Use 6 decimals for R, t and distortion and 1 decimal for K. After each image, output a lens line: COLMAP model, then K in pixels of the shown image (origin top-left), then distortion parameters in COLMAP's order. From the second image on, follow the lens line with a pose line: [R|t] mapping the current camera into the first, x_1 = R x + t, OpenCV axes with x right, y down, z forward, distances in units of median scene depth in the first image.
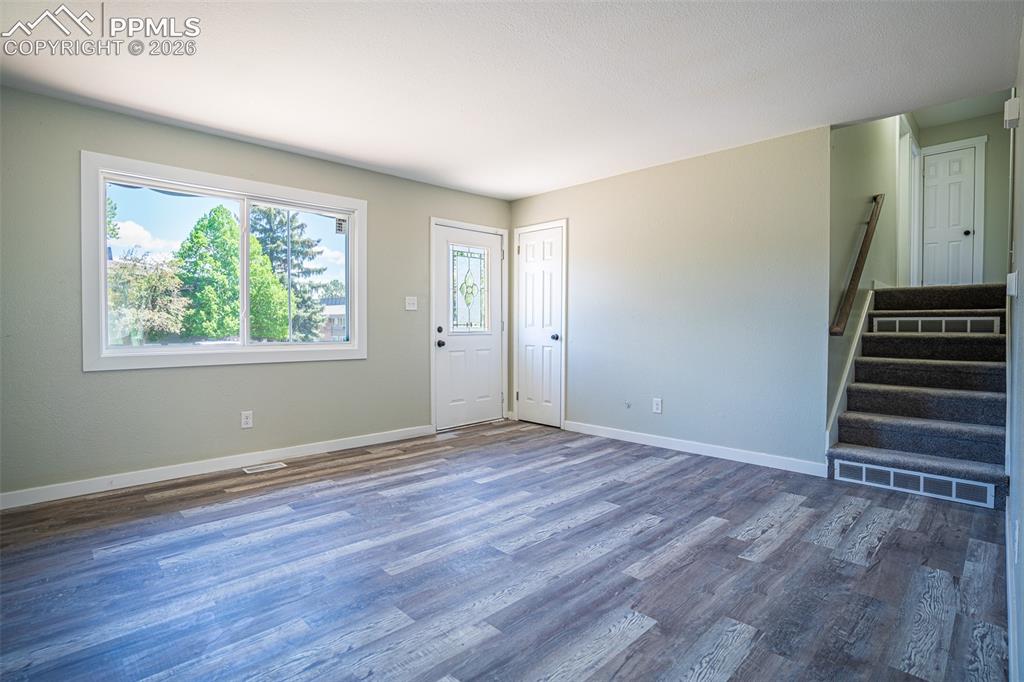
lens RADIAL K [[507.5, 0, 512.0], [0, 507.5, 341.0], [0, 0, 1]] dist [-0.082445, 0.039282]
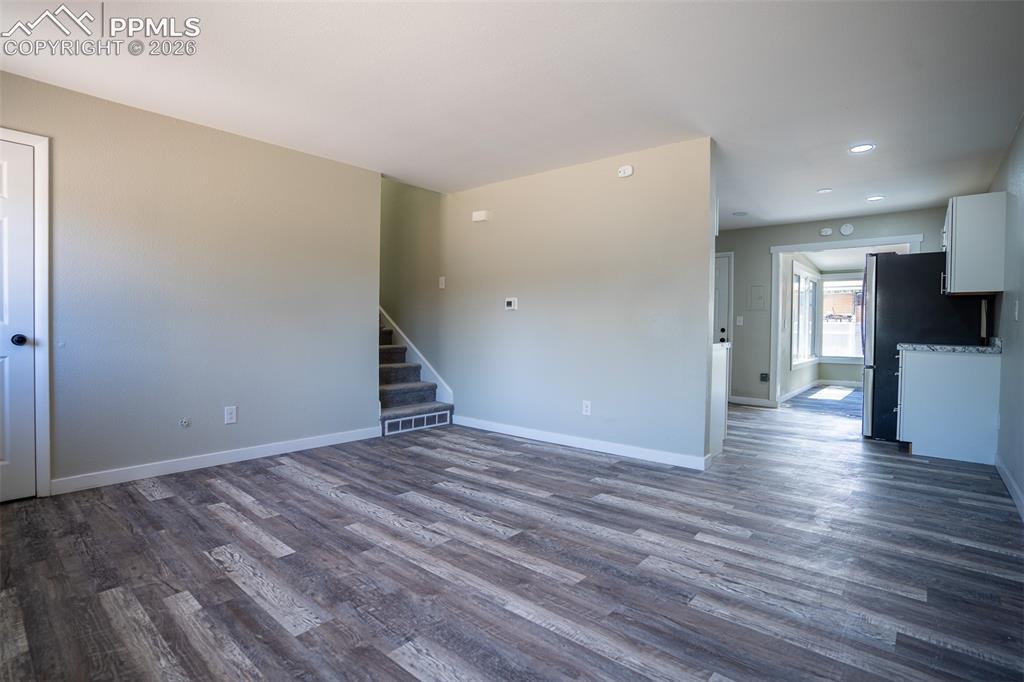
lens RADIAL K [[507.5, 0, 512.0], [0, 507.5, 341.0], [0, 0, 1]] dist [-0.082445, 0.039282]
pose [[-0.095430, -0.029131, 0.995010, -0.843688], [0.018427, 0.999349, 0.031026, -0.018787], [-0.995266, 0.021296, -0.094831, 0.869302]]
